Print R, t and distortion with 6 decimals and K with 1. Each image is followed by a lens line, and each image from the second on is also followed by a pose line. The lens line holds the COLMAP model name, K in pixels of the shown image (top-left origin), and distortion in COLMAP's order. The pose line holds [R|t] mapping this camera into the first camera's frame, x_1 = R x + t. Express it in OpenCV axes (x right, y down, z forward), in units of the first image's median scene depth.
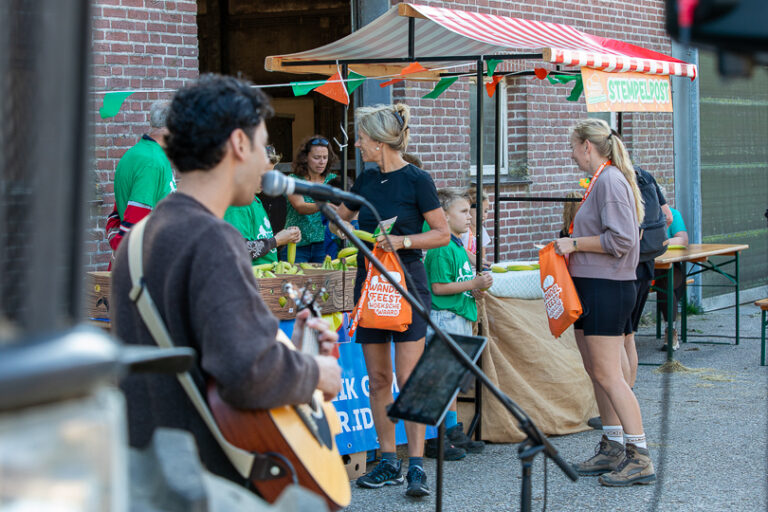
lens RADIAL K [[2054.4, 0, 384.0], [0, 2054.4, 256.0], [0, 0, 1]] dist [-0.123353, -0.362043]
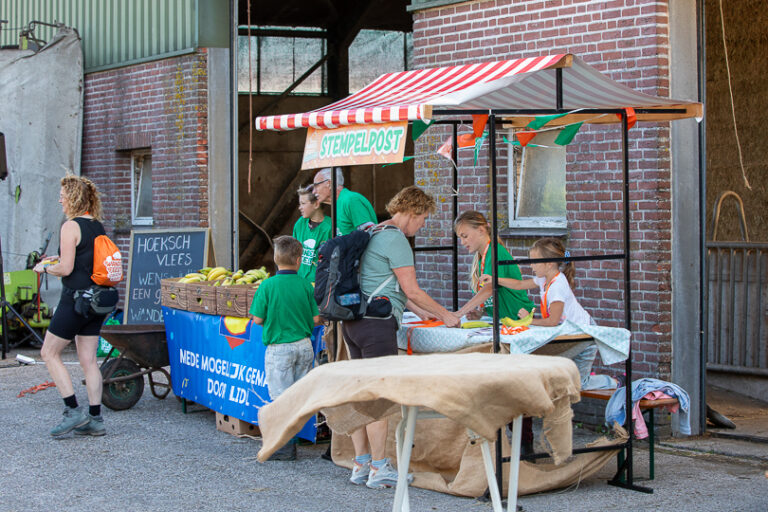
lens RADIAL K [[1857.5, 0, 456.6], [0, 1857.5, 255.9], [0, 0, 1]] dist [-0.243273, -0.121608]
pose [[-0.481952, 0.050632, -0.874734, 0.844671], [-0.020030, 0.997431, 0.068770, -0.087546], [0.875969, 0.050664, -0.479700, 1.437344]]
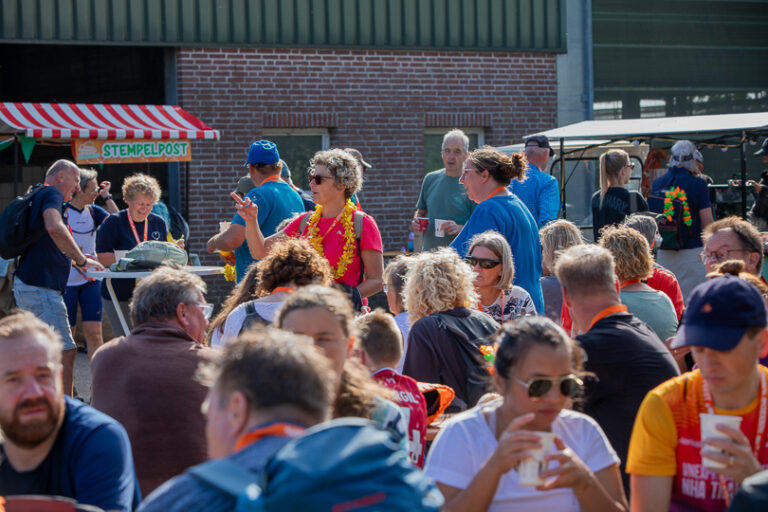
lens RADIAL K [[2397.0, 0, 438.7], [0, 2397.0, 255.0], [0, 0, 1]] dist [0.109347, 1.942517]
pose [[0.906475, 0.010507, -0.422129, 1.162949], [-0.015073, 0.999858, -0.007481, 0.016599], [0.421991, 0.013144, 0.906505, -0.676028]]
